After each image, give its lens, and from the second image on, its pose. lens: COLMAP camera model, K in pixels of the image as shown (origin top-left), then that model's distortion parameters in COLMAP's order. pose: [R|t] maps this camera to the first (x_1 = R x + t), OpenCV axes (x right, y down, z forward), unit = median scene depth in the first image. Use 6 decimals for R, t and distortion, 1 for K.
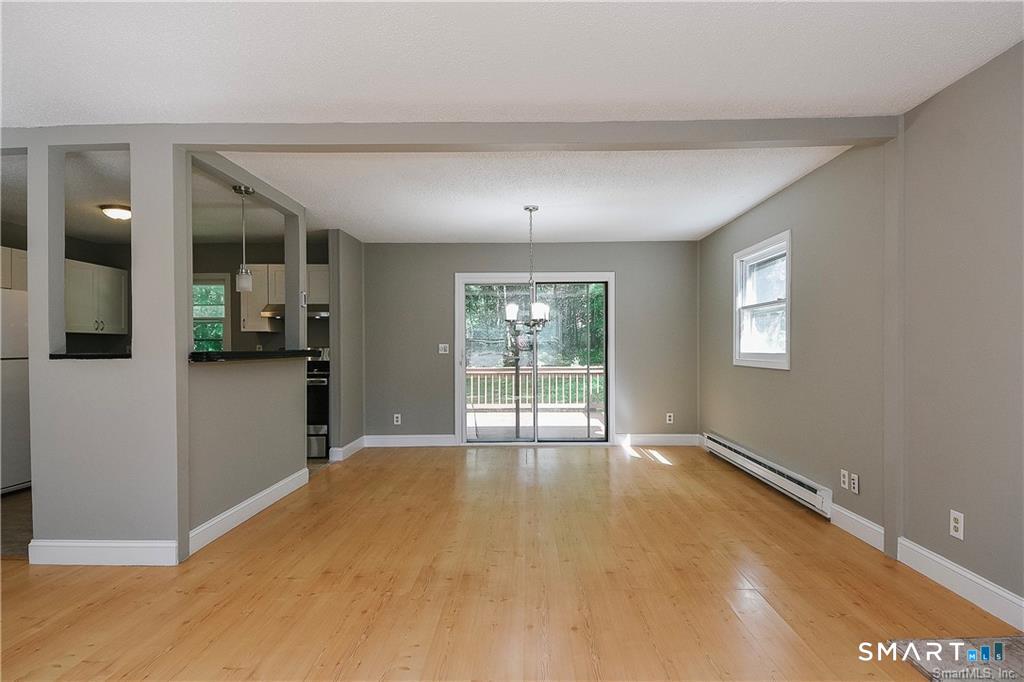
lens RADIAL K [[550.2, 0, 515.3], [0, 550.2, 354.6], [0, 0, 1]] dist [0.046361, -0.047063]
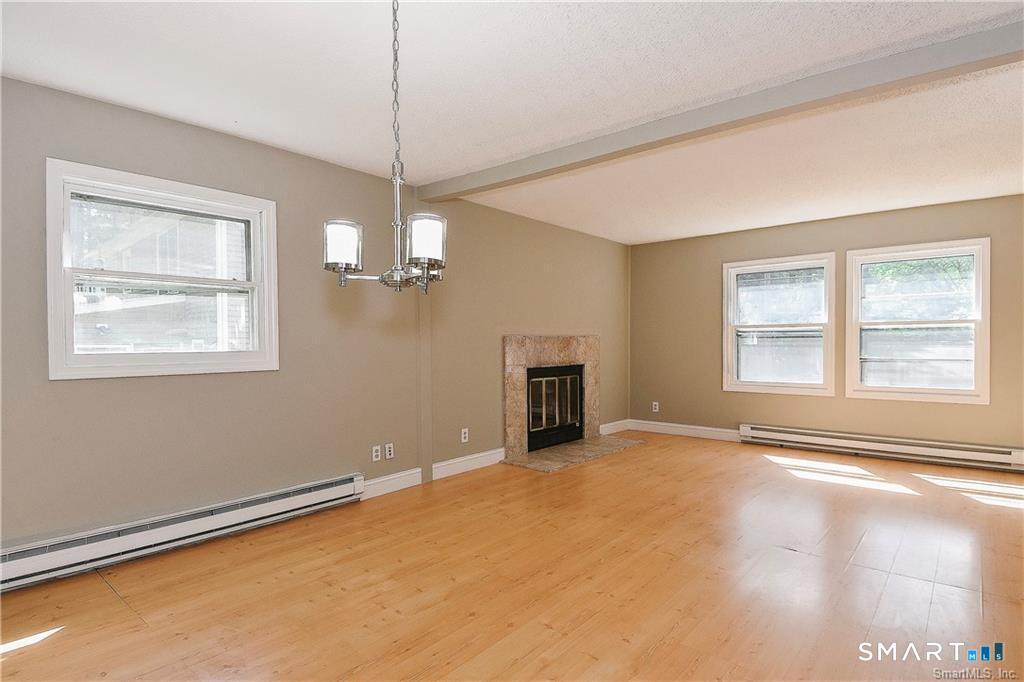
lens RADIAL K [[539.9, 0, 527.0], [0, 539.9, 342.5], [0, 0, 1]] dist [0.042348, 0.000230]
pose [[-0.790109, 0.009602, 0.612891, -0.253590], [0.019021, 0.999780, 0.008858, -0.011675], [-0.612671, 0.018657, -0.790118, 1.158487]]
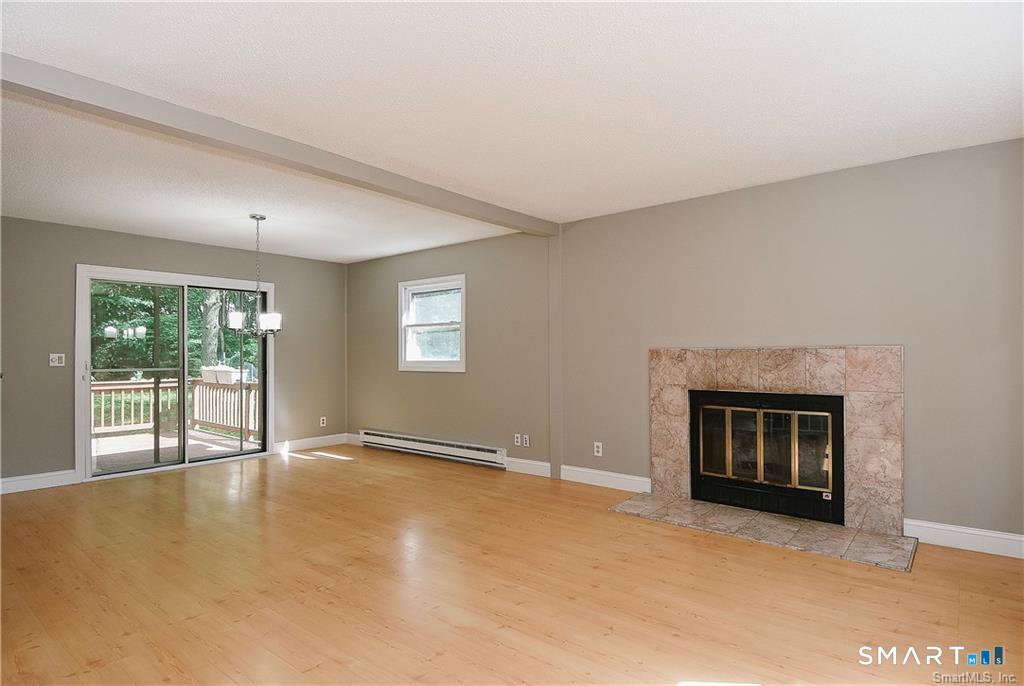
lens RADIAL K [[550.2, 0, 515.3], [0, 550.2, 356.6], [0, 0, 1]] dist [0.046361, -0.047063]
pose [[0.620957, -0.002310, 0.783841, -0.429649], [0.013497, 0.999879, -0.007745, -0.000382], [-0.783728, 0.015388, 0.620913, 0.021200]]
